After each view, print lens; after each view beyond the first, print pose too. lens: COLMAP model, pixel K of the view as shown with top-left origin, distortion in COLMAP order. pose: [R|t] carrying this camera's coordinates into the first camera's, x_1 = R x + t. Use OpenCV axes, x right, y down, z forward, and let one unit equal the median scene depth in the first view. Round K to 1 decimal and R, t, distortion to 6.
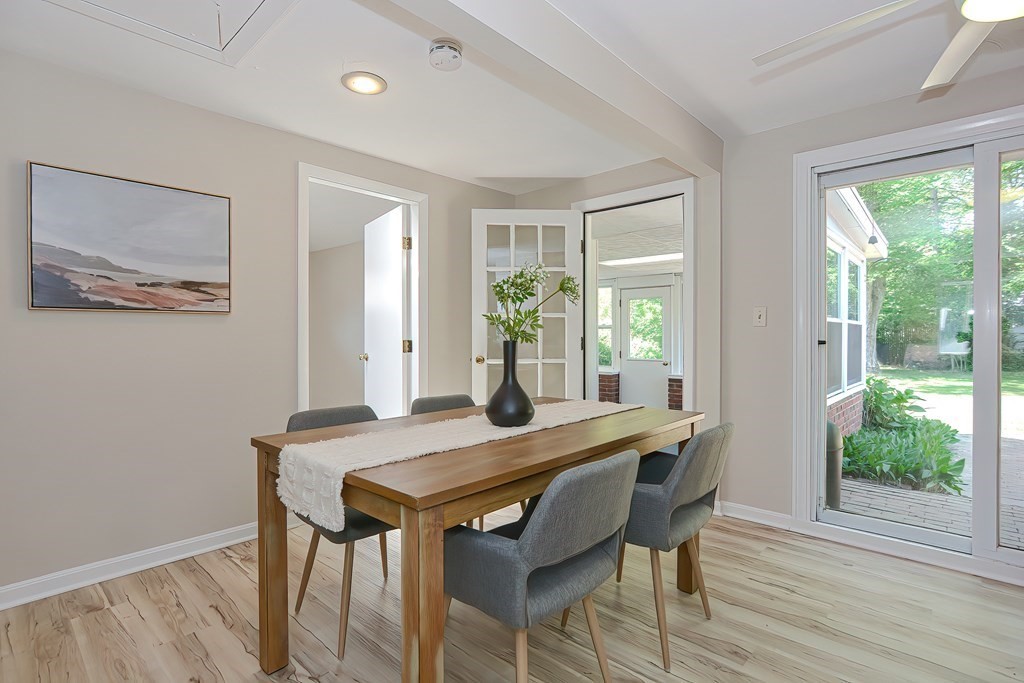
lens RADIAL K [[498.8, 0, 509.6], [0, 498.8, 340.0], [0, 0, 1]] dist [-0.005068, 0.000983]
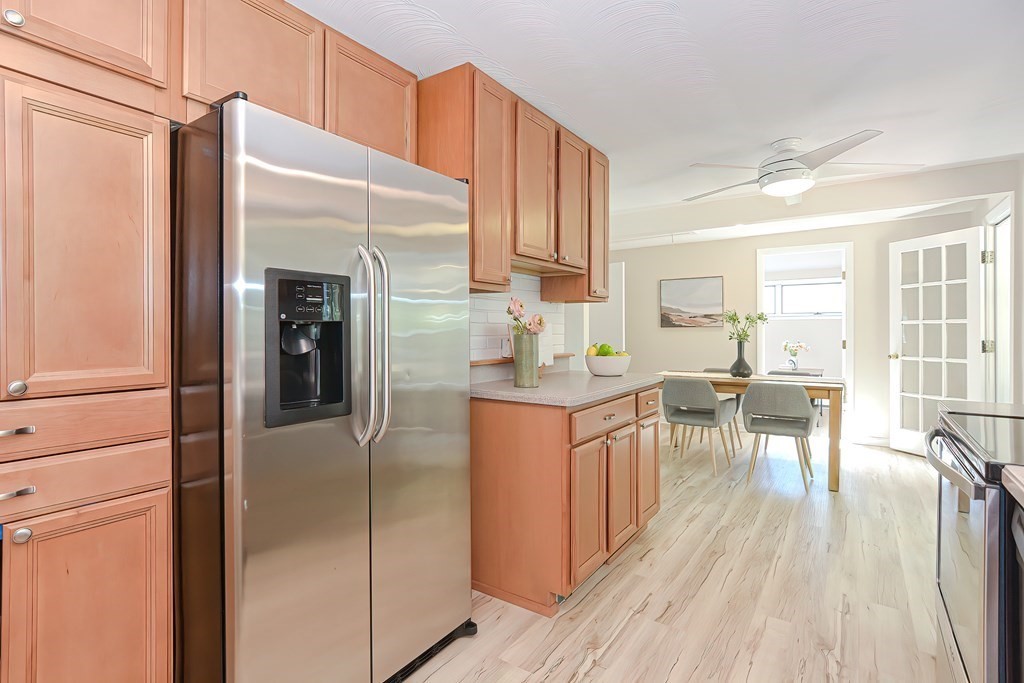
lens RADIAL K [[503.9, 0, 521.6], [0, 503.9, 330.3], [0, 0, 1]] dist [-0.001897, 0.000085]
pose [[0.159375, -0.002872, -0.987214, 1.554783], [-0.007790, 0.999961, -0.004167, -0.022590], [0.987187, 0.008354, 0.159346, -0.265996]]
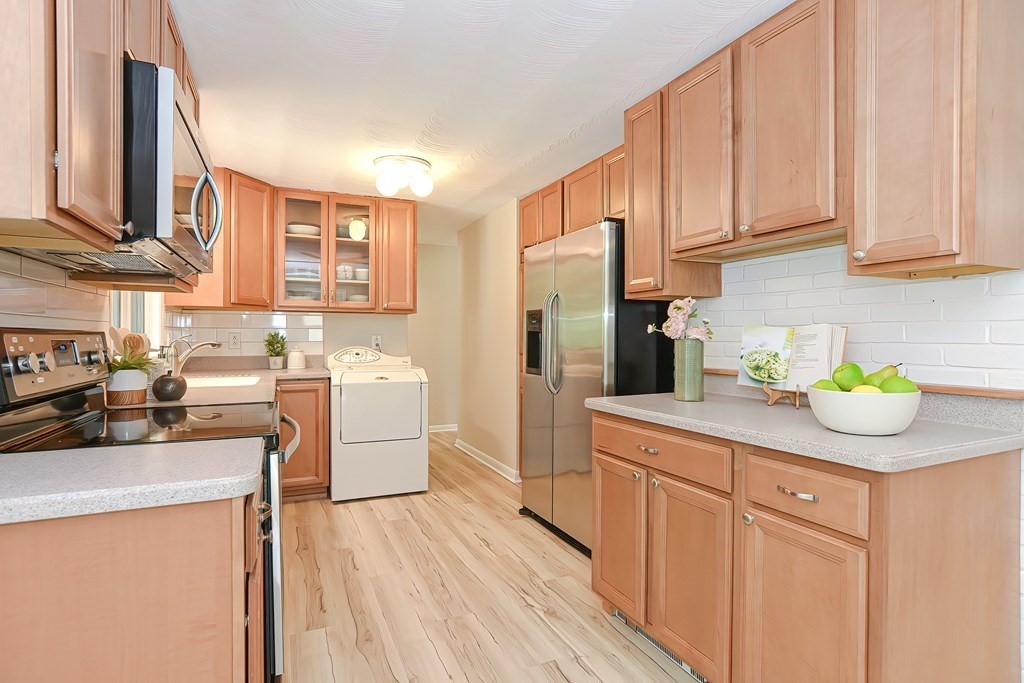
lens RADIAL K [[507.7, 0, 509.1], [0, 507.7, 340.3], [0, 0, 1]] dist [-0.002519, 0.000334]
pose [[-0.925601, -0.005906, 0.378454, 0.608776], [0.000642, 0.999852, 0.017175, -0.031025], [-0.378500, 0.016140, -0.925461, 0.734384]]
